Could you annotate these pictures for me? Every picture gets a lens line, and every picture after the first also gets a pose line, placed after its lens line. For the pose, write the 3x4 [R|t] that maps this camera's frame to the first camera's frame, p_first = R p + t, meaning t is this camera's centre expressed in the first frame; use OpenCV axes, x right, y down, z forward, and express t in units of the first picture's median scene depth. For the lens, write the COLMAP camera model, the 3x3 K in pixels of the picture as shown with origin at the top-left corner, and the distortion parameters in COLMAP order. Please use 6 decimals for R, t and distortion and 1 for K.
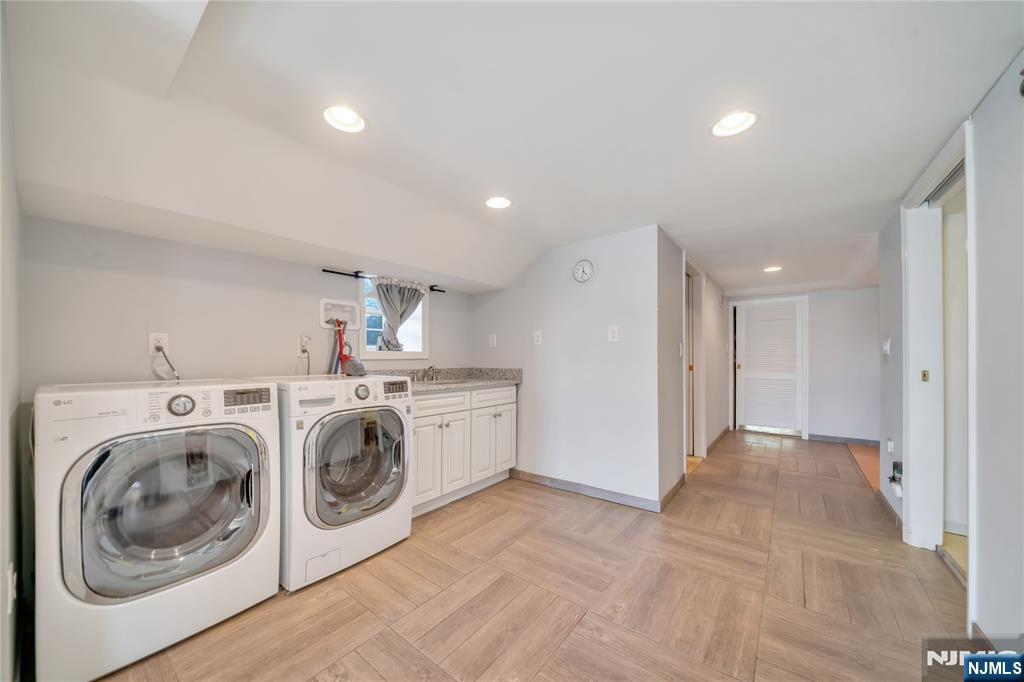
lens RADIAL K [[353.9, 0, 516.1], [0, 353.9, 358.0], [0, 0, 1]] dist [0.000643, 0.000097]
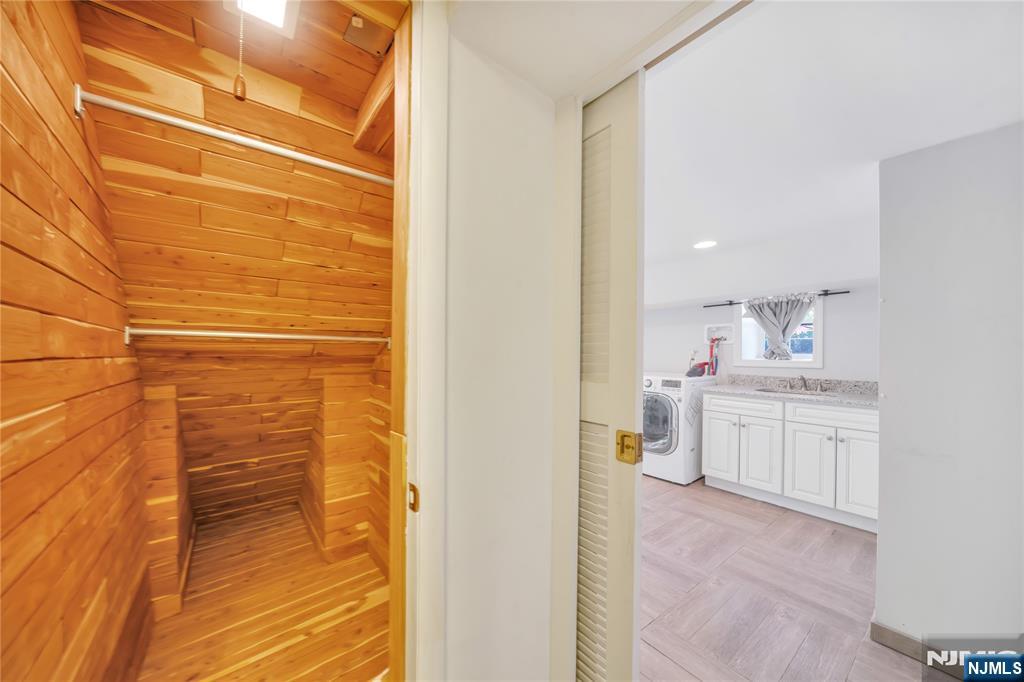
lens RADIAL K [[354.8, 0, 508.1], [0, 354.8, 340.9], [0, 0, 1]] dist [-0.000328, 0.000027]
pose [[-0.232393, -0.031699, -0.972105, 1.133010], [-0.004067, 0.999492, -0.031620, -0.048647], [0.972614, -0.003394, -0.232403, 0.525496]]
